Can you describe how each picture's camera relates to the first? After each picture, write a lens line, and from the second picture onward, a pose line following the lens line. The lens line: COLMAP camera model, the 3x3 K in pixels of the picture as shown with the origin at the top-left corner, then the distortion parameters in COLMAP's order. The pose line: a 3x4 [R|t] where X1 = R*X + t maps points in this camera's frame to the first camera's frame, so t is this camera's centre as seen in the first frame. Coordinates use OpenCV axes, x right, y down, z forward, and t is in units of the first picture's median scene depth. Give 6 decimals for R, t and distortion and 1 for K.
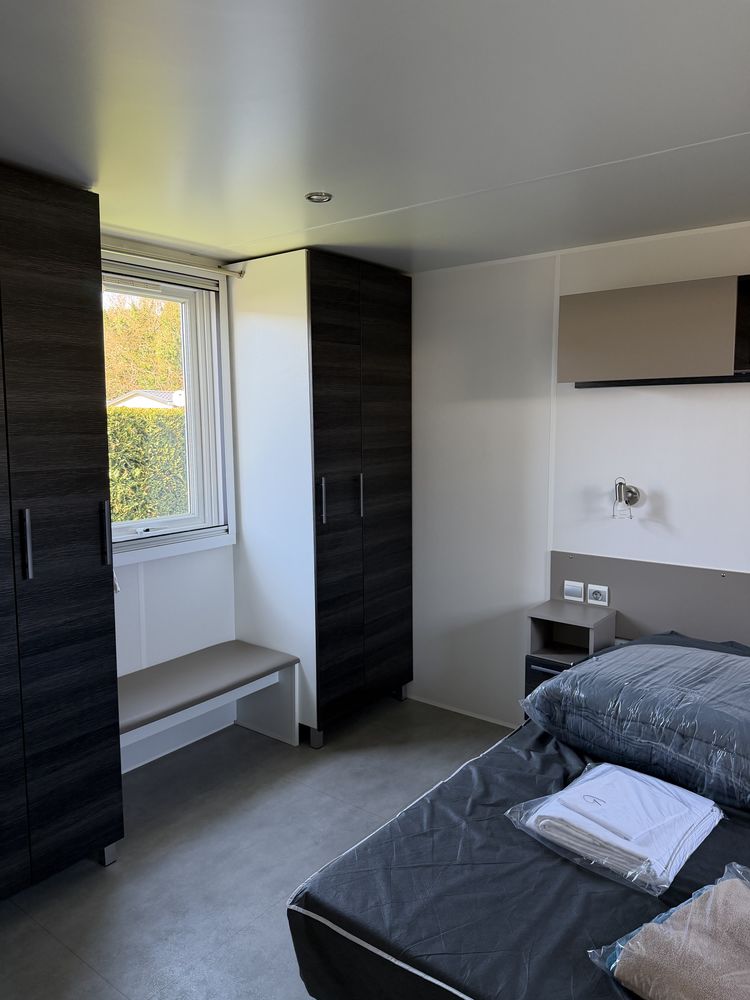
lens RADIAL K [[695.8, 0, 360.1], [0, 695.8, 494.2], [0, 0, 1]] dist [0.093021, -0.124585]
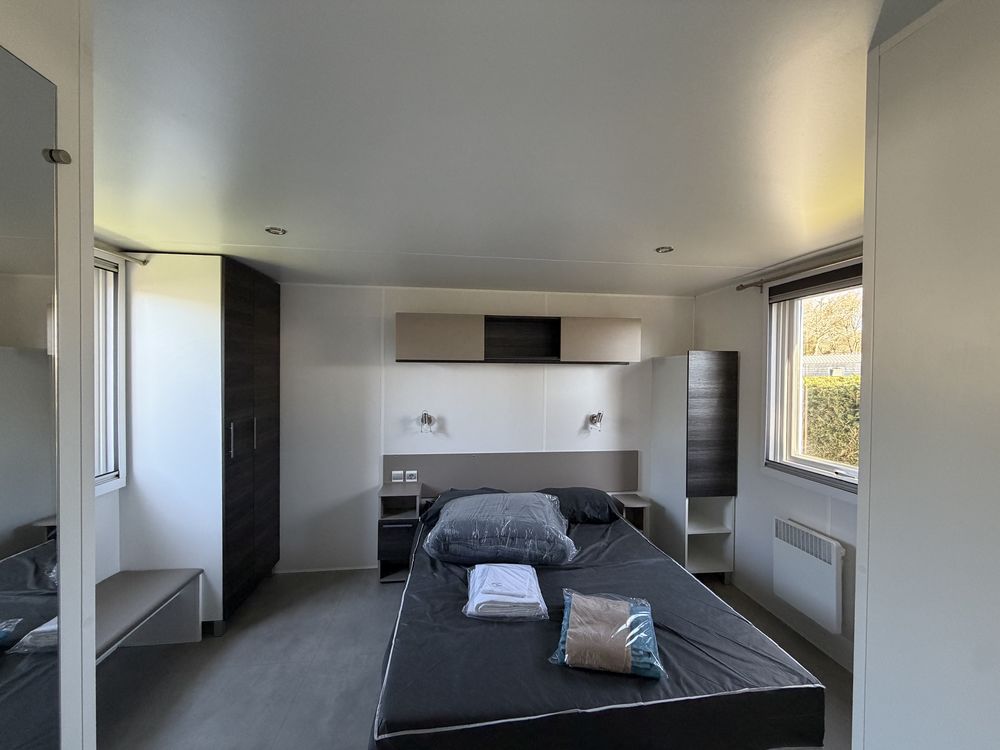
lens RADIAL K [[398.8, 0, 500.0], [0, 398.8, 375.0], [0, 0, 1]] dist [-0.000554, -0.000058]
pose [[0.716733, 0.004497, 0.697333, -0.218331], [0.064013, 0.995333, -0.072213, -0.027388], [-0.694403, 0.096396, 0.713100, 0.091318]]
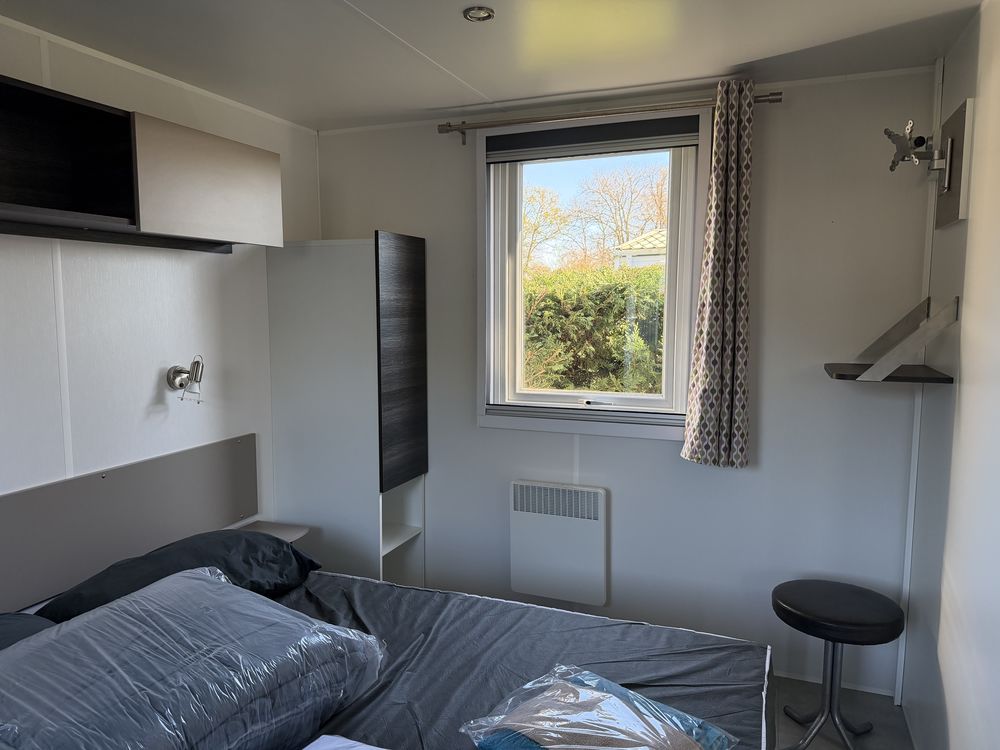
lens RADIAL K [[703.9, 0, 500.0], [0, 703.9, 375.0], [0, 0, 1]] dist [0.097232, -0.000074]
pose [[-0.264053, -0.093234, 0.959991, -0.183166], [0.108585, 0.986116, 0.125638, -0.037328], [-0.958376, 0.137416, -0.250263, 0.538967]]
